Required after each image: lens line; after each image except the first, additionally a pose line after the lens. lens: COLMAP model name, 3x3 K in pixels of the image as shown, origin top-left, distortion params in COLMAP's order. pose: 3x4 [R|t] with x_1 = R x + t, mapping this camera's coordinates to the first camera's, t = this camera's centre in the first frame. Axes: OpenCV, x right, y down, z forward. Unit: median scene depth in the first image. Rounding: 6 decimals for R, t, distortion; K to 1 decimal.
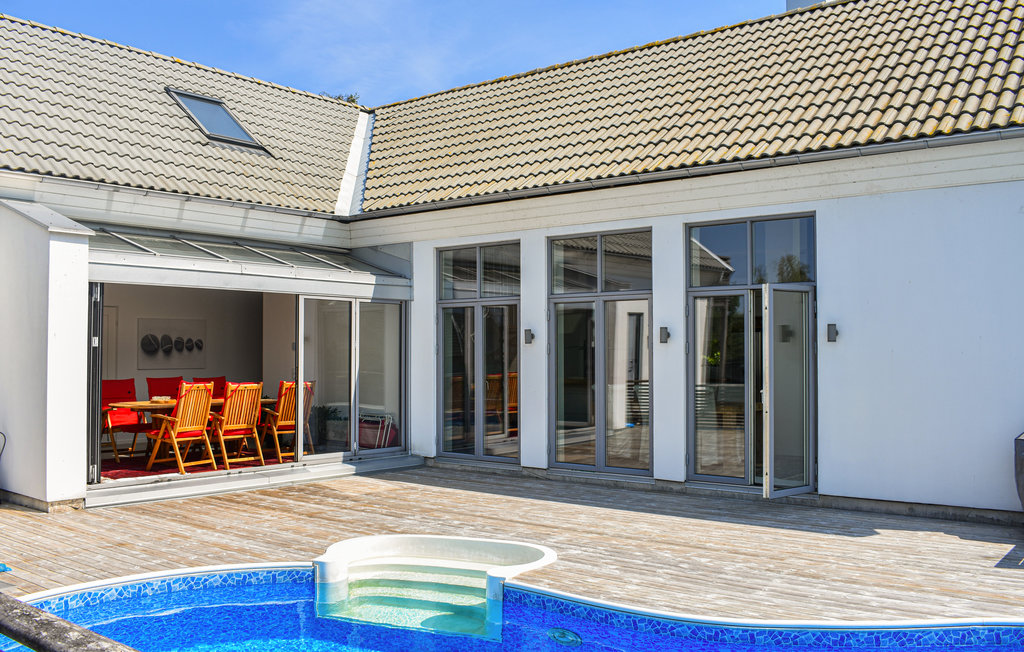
lens RADIAL K [[957.6, 0, 512.7], [0, 957.6, 319.0], [0, 0, 1]] dist [-0.059685, 0.000000]
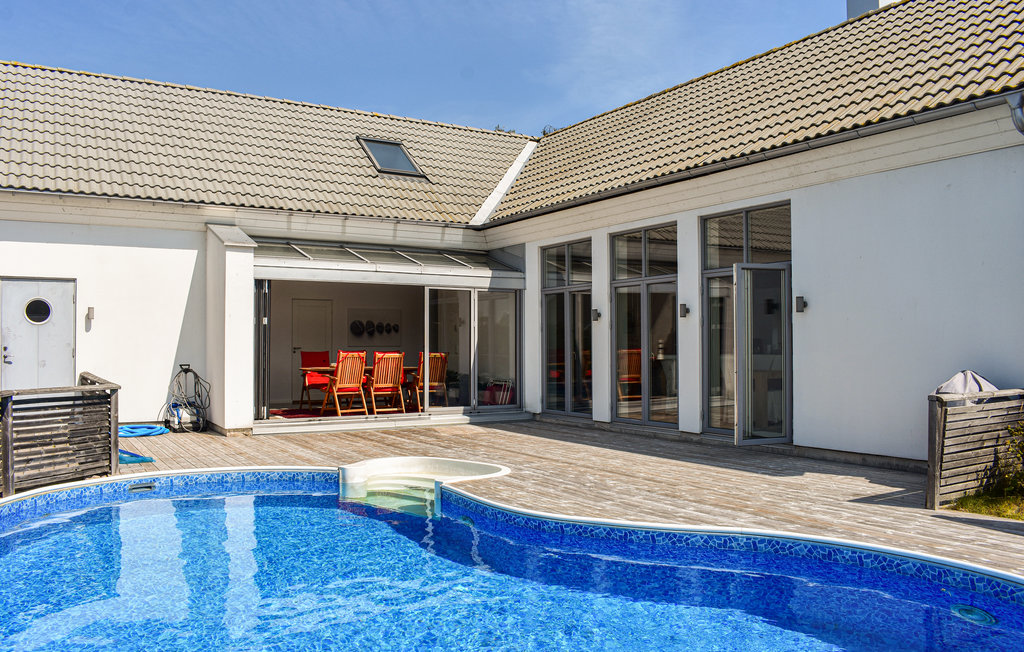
lens RADIAL K [[841.5, 0, 513.4], [0, 841.5, 326.5], [0, 0, 1]] dist [-0.055128, 0.026742]
pose [[0.939621, -0.010239, -0.342063, 0.295578], [0.013704, 0.999876, 0.007716, 0.023676], [0.341941, -0.011938, 0.939645, -0.055737]]
